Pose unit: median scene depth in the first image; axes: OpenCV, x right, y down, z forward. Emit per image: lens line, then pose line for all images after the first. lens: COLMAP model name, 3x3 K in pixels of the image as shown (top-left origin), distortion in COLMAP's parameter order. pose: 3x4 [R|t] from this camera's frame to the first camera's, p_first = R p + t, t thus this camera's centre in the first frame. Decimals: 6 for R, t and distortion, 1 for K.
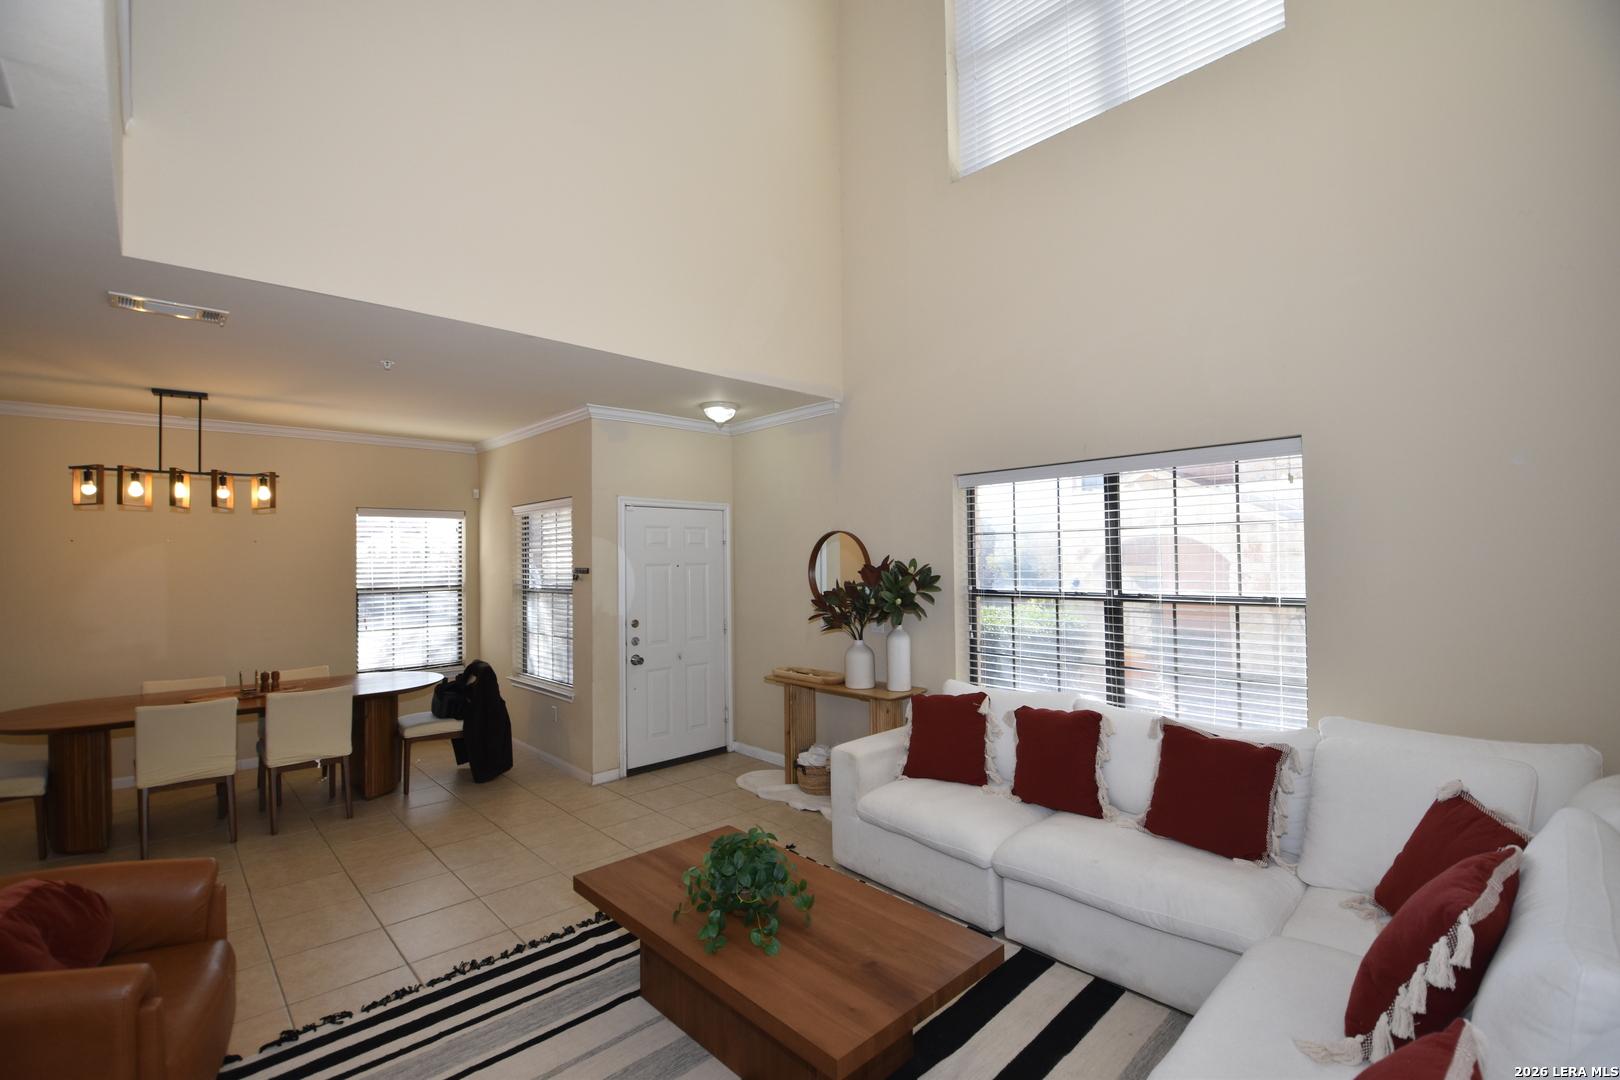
lens RADIAL K [[711.5, 0, 802.3], [0, 711.5, 554.7], [0, 0, 1]] dist [0.005760, -0.015949]
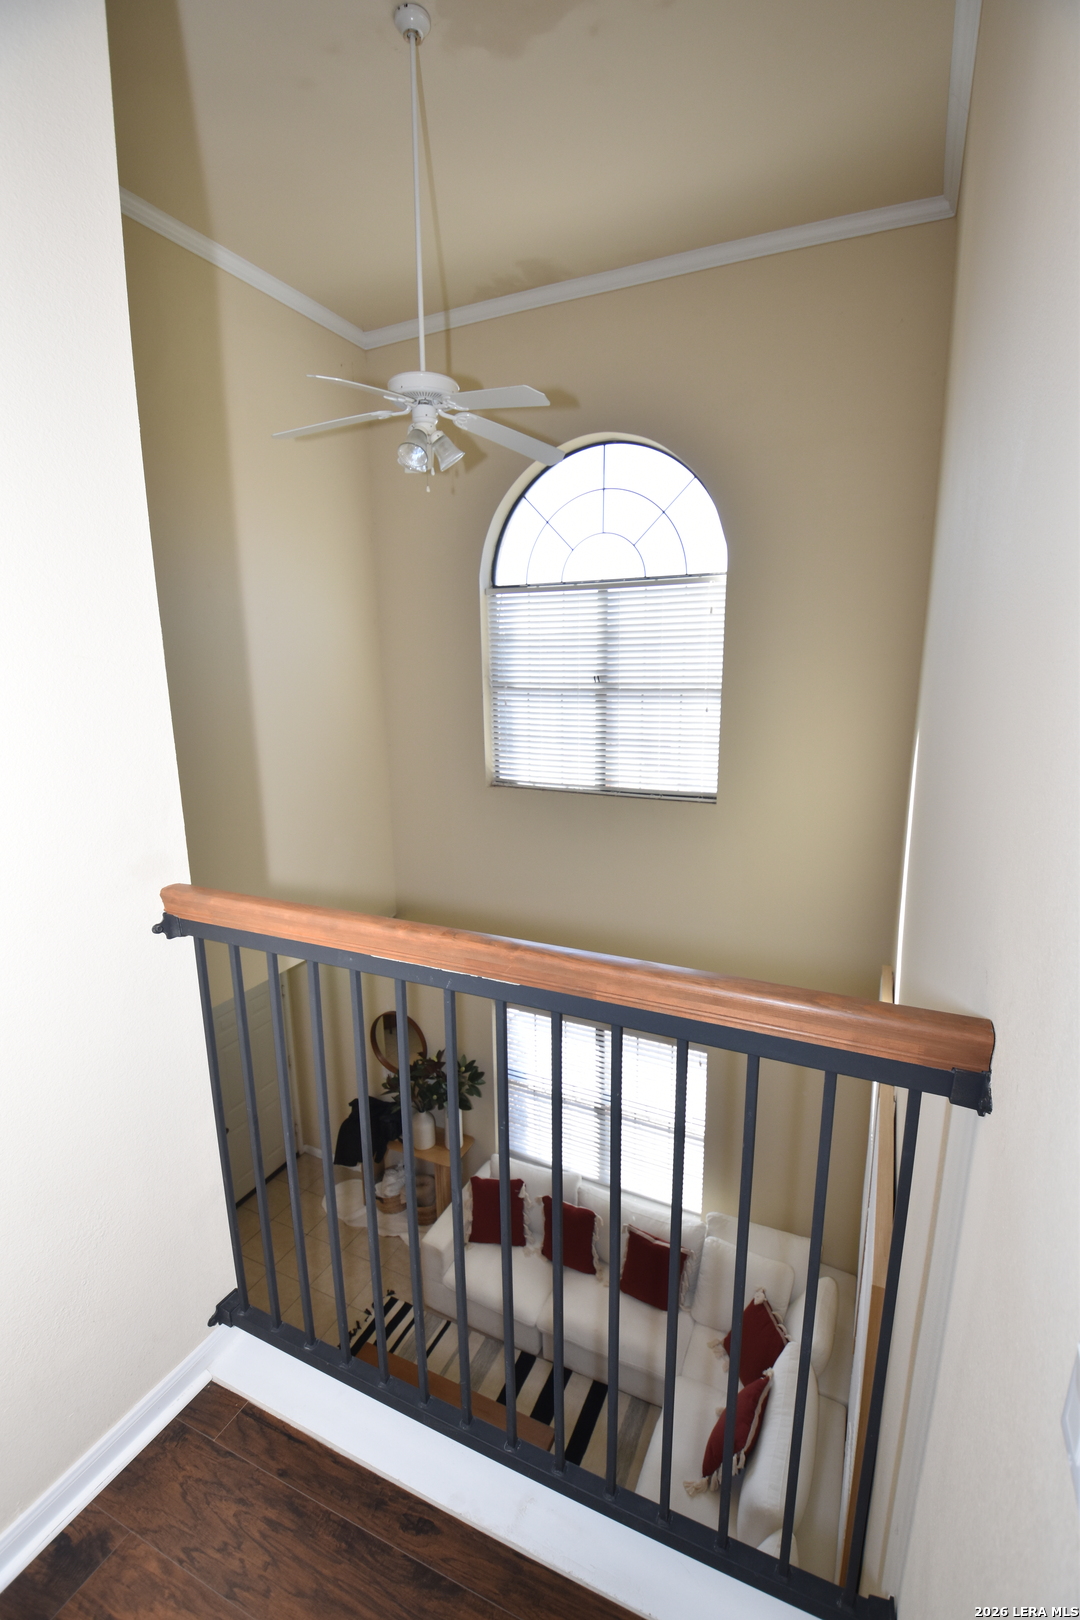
lens RADIAL K [[711.5, 0, 555.8], [0, 711.5, 813.3], [0, 0, 1]] dist [0.005760, -0.015949]
pose [[0.924494, -0.066362, 0.375375, -0.198212], [-0.010846, 0.979752, 0.199921, -0.900802], [-0.381042, -0.188897, 0.905055, -0.251124]]
